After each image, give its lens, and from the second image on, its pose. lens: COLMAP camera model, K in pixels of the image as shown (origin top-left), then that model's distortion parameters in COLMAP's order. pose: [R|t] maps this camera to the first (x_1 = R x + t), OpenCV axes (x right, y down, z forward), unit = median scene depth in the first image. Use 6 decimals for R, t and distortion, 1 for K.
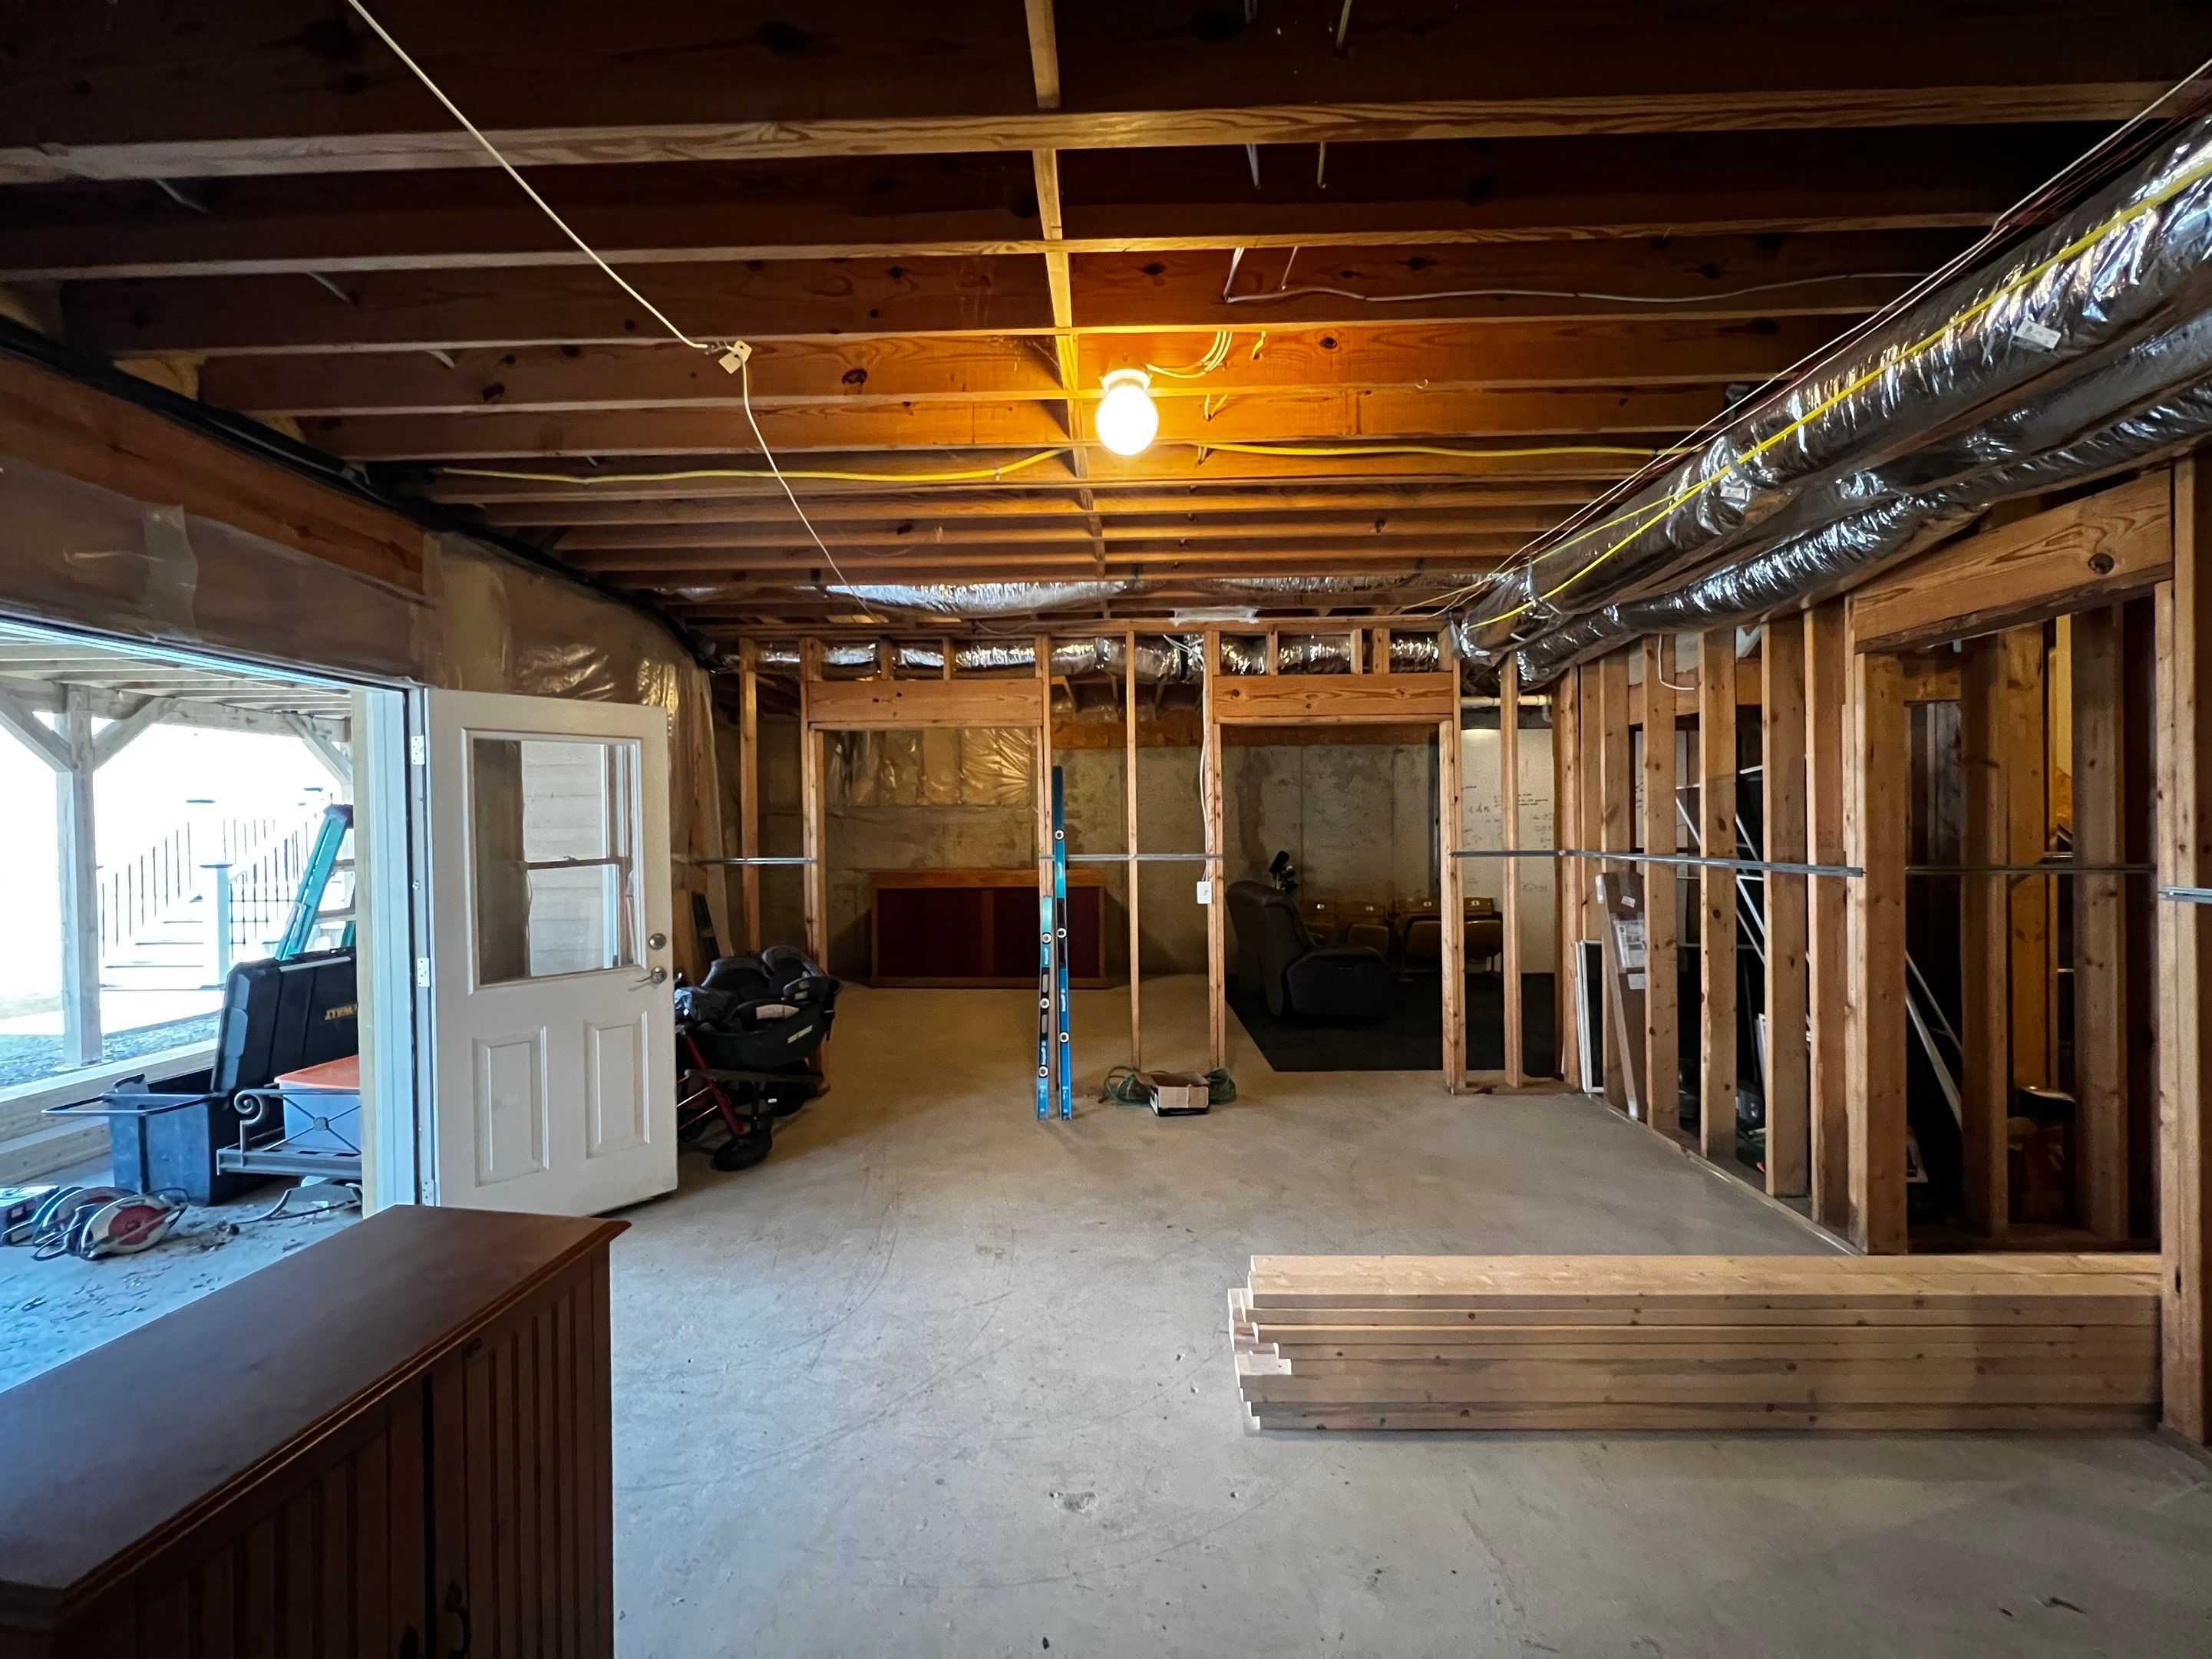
lens RADIAL K [[883.0, 0, 1106.7], [0, 883.0, 832.9], [0, 0, 1]] dist [0.000131, 0.000314]
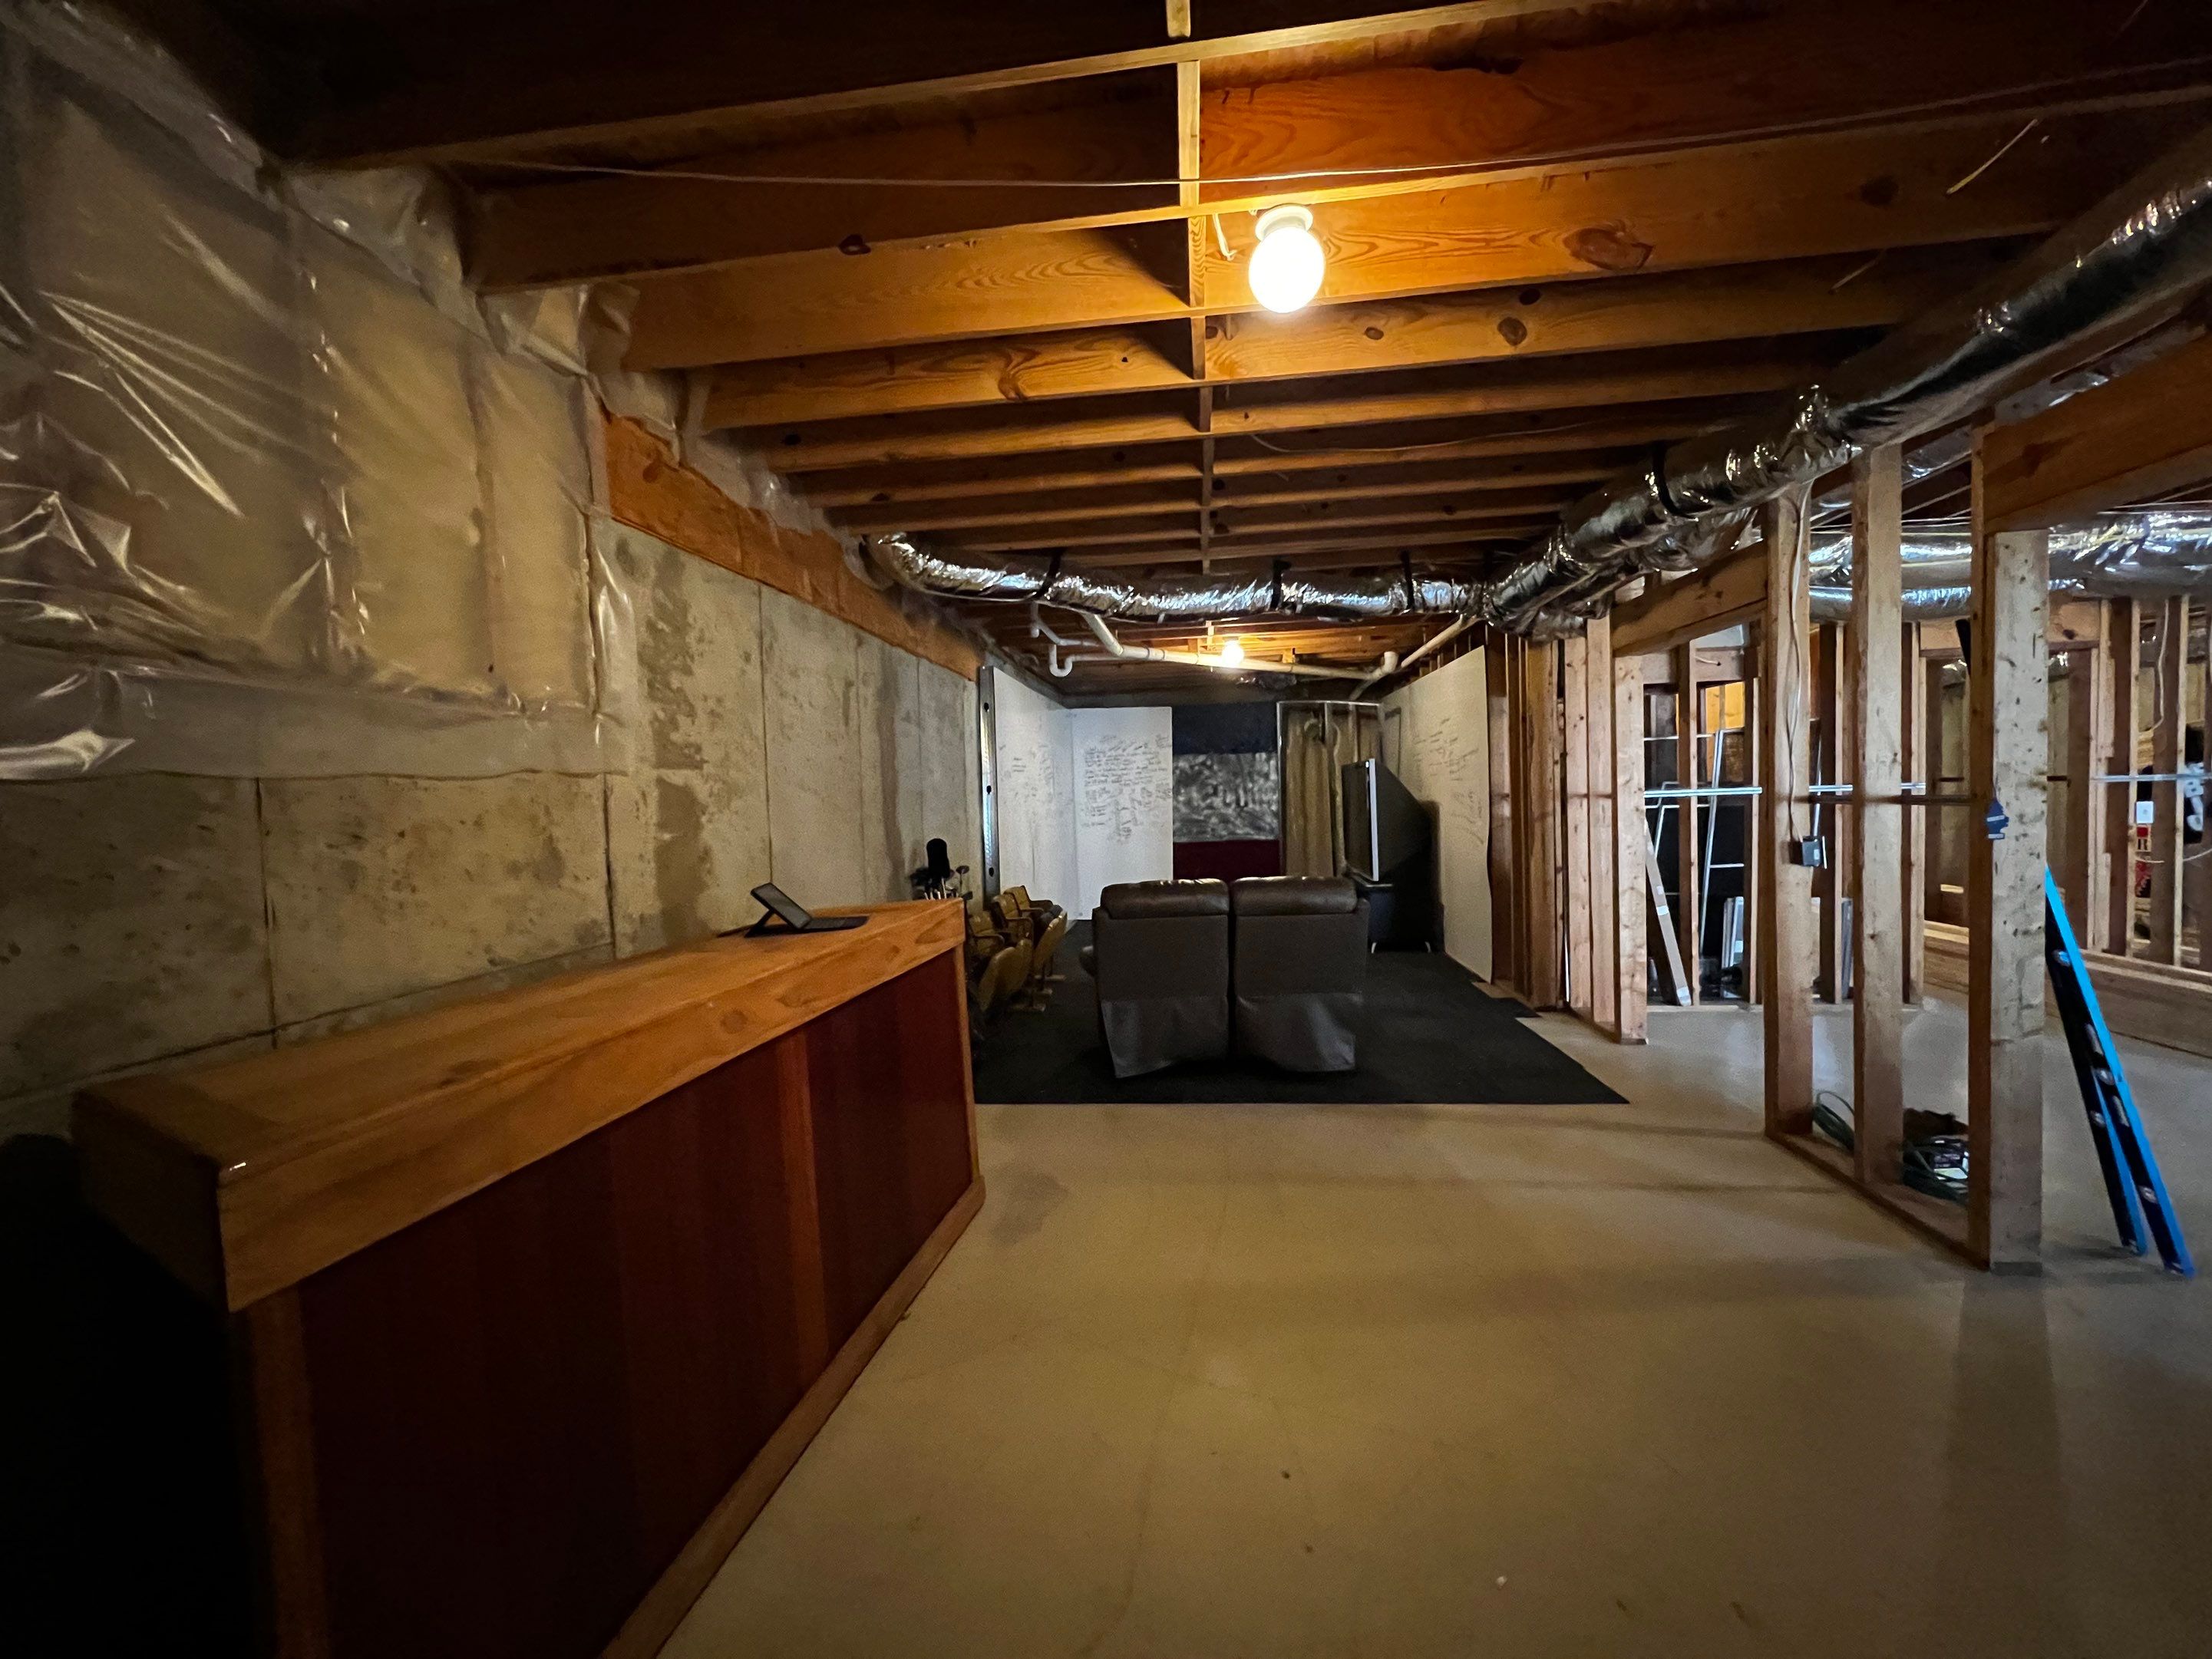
lens RADIAL K [[883.0, 0, 1106.7], [0, 883.0, 832.9], [0, 0, 1]] dist [0.000131, 0.000314]
pose [[0.098023, -0.036433, 0.994517, -0.341889], [0.045196, 0.998462, 0.032122, 0.003347], [-0.994157, 0.041799, 0.099519, 0.818354]]
